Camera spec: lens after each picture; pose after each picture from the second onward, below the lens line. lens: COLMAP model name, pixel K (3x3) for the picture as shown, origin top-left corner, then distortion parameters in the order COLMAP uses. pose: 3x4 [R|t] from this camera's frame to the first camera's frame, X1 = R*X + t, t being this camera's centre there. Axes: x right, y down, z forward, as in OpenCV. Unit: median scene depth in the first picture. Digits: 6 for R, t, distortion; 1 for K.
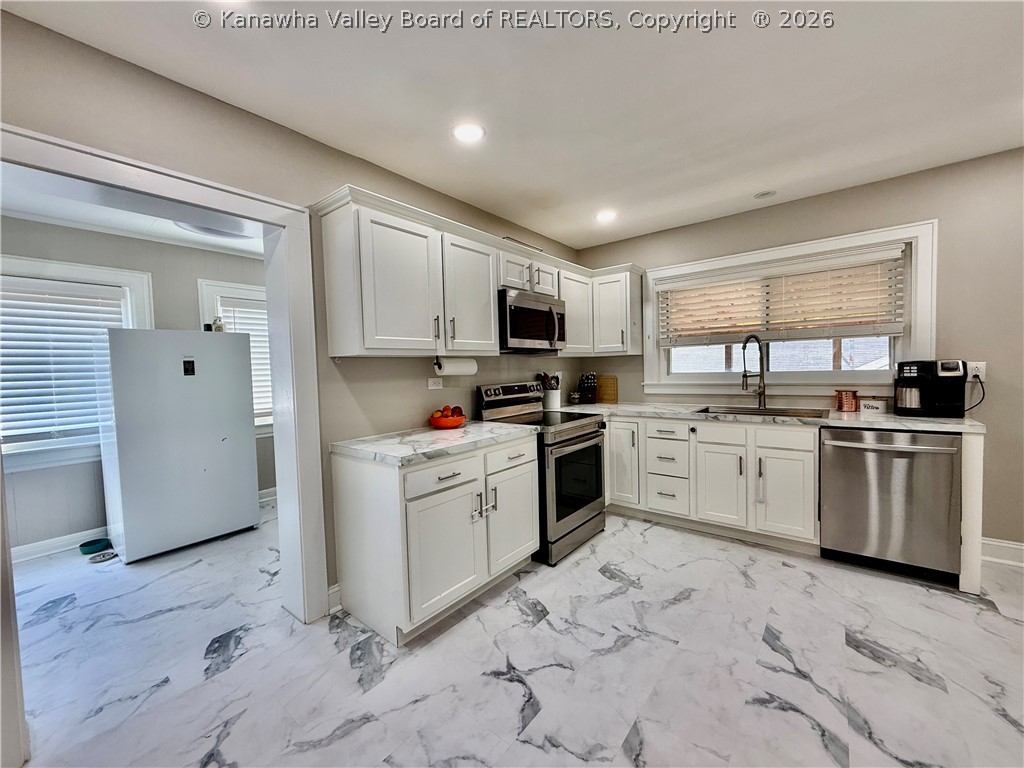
lens RADIAL K [[409.5, 0, 509.9], [0, 409.5, 385.8], [0, 0, 1]] dist [-0.001602, 0.000906]
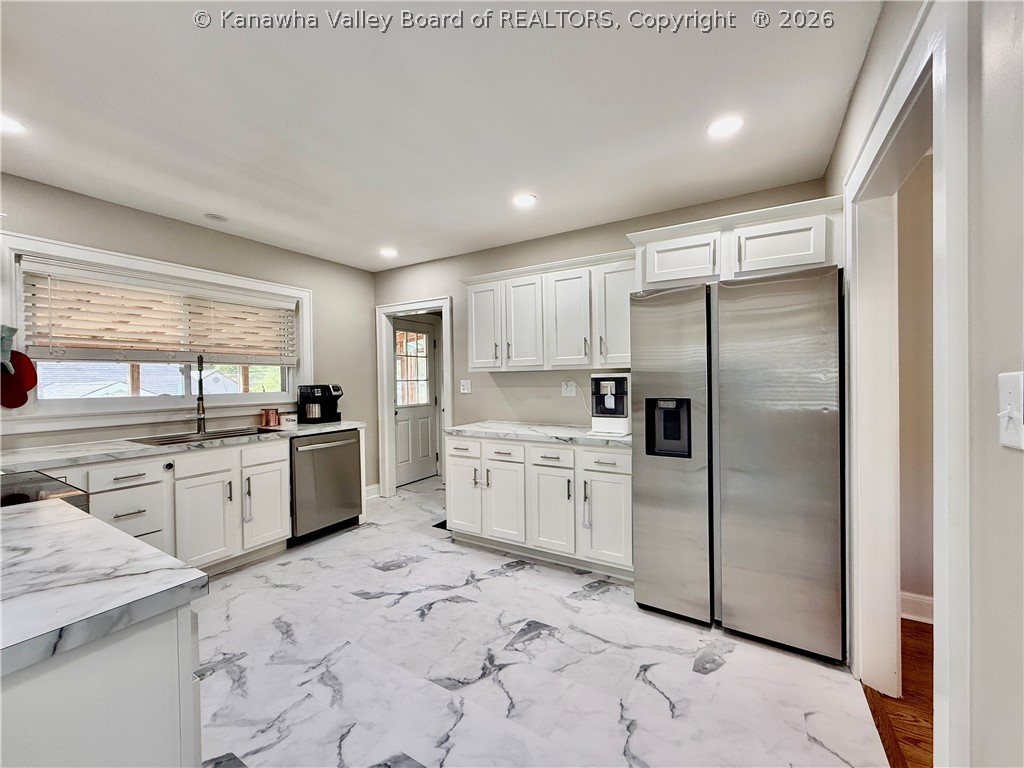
lens RADIAL K [[409.5, 0, 514.3], [0, 409.5, 385.6], [0, 0, 1]] dist [-0.001602, 0.000906]
pose [[-0.143418, 0.014557, 0.989555, -0.542935], [0.057194, 0.998343, -0.006397, -0.008886], [-0.988008, 0.055679, -0.144013, 0.516591]]
